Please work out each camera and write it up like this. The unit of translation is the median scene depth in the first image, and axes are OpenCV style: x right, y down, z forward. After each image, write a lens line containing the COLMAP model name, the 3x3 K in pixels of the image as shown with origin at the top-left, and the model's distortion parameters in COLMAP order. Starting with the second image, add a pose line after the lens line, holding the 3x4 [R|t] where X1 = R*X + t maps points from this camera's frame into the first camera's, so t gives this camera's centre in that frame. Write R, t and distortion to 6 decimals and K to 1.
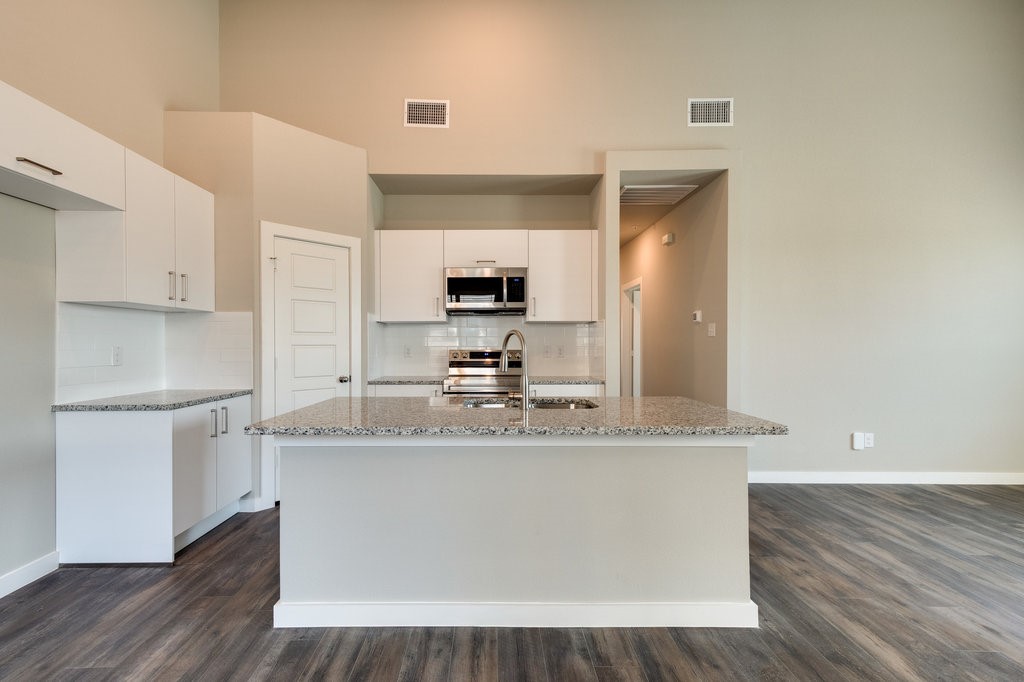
lens RADIAL K [[460.7, 0, 493.1], [0, 460.7, 348.0], [0, 0, 1]] dist [0.017627, -0.000230]
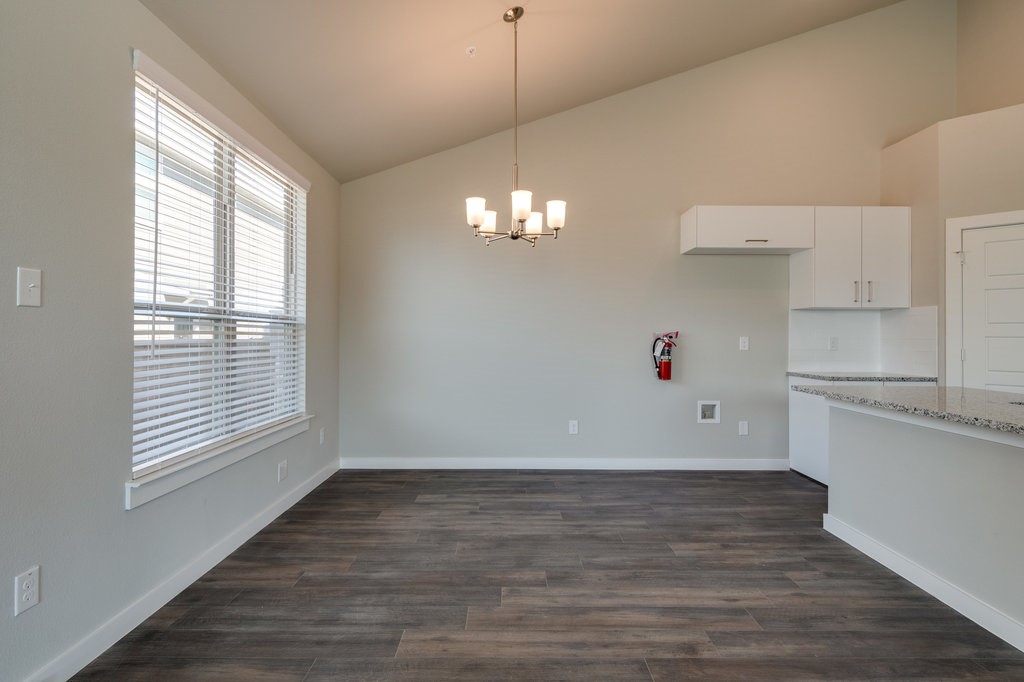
lens RADIAL K [[517.6, 0, 510.4], [0, 517.6, 331.0], [0, 0, 1]] dist [0.000491, -0.000423]
pose [[0.000504, -0.010092, -0.999949, 0.672857], [-0.013138, 0.999863, -0.010097, 0.005940], [0.999914, 0.013142, 0.000372, 0.005070]]
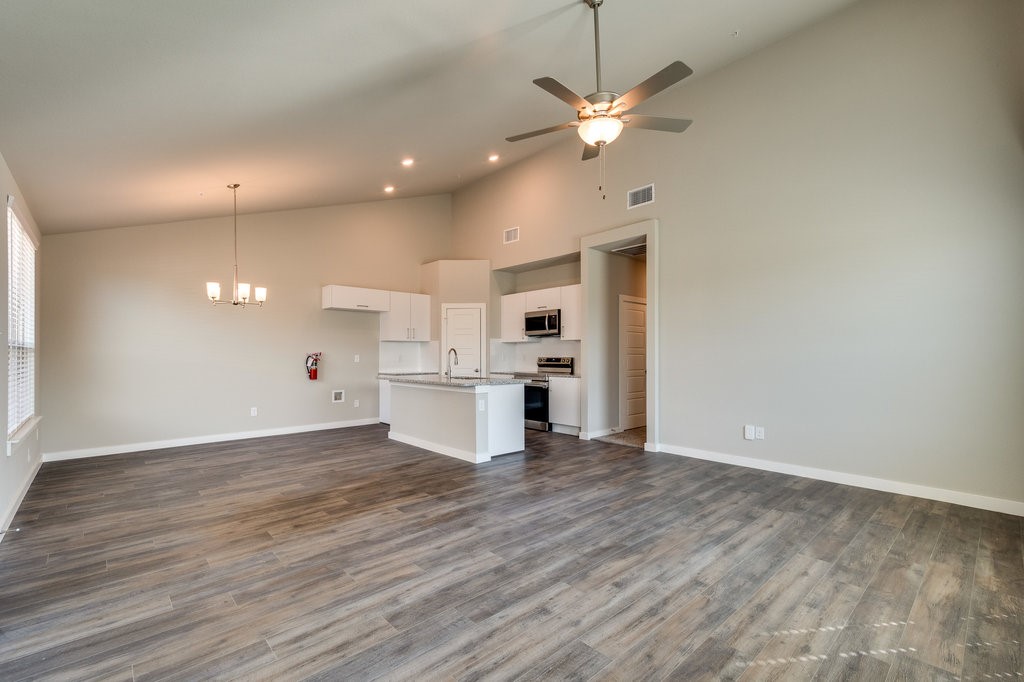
lens RADIAL K [[445.0, 0, 510.3], [0, 445.0, 352.5], [0, 0, 1]] dist [0.016681, 0.000102]
pose [[0.671120, -0.003948, -0.741338, 1.464670], [-0.004457, 0.999946, -0.009361, 0.004172], [0.741335, 0.009587, 0.671066, -0.302112]]
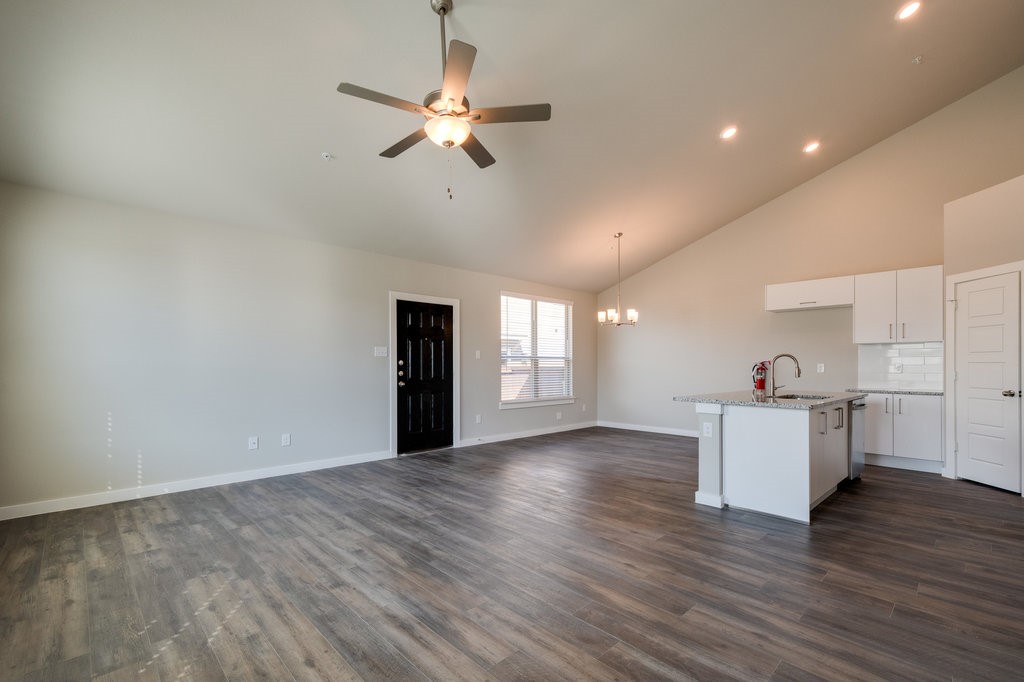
lens RADIAL K [[449.1, 0, 513.5], [0, 449.1, 364.8], [0, 0, 1]] dist [0.019295, -0.000127]
pose [[-0.720402, 0.000330, -0.693556, 1.441108], [-0.004984, 0.999972, 0.005653, -0.000755], [0.693538, 0.007530, -0.720380, 1.076348]]
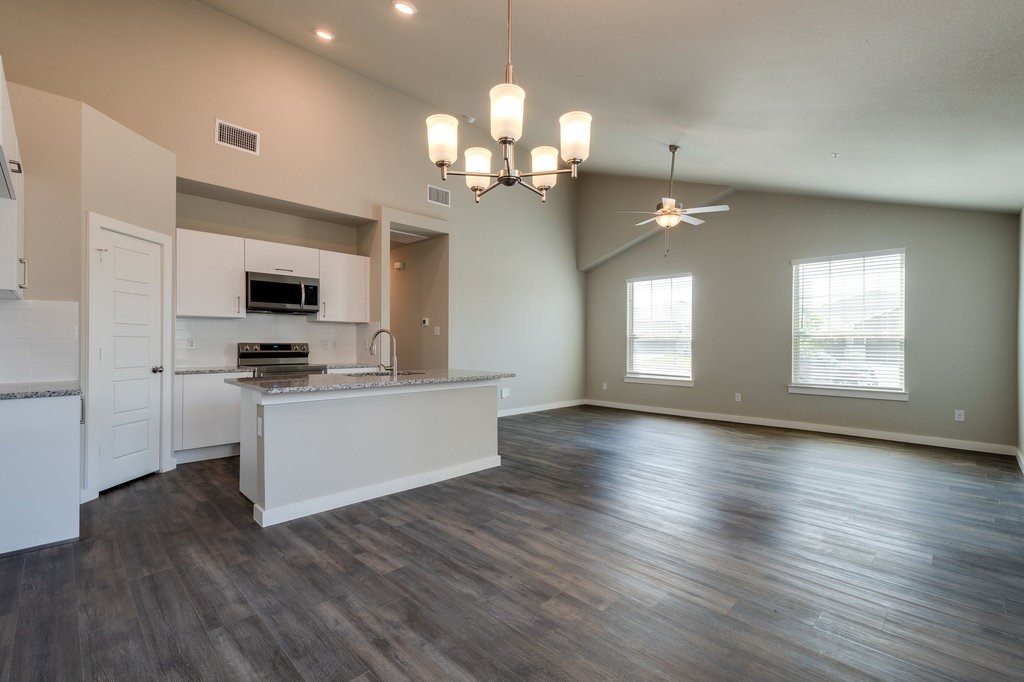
lens RADIAL K [[449.2, 0, 512.0], [0, 449.2, 341.0], [0, 0, 1]] dist [0.013606, -0.000313]
pose [[0.706448, 0.008421, 0.707715, -0.541315], [-0.001820, 0.999948, -0.010080, 0.012947], [-0.707763, 0.005833, 0.706426, -0.332851]]
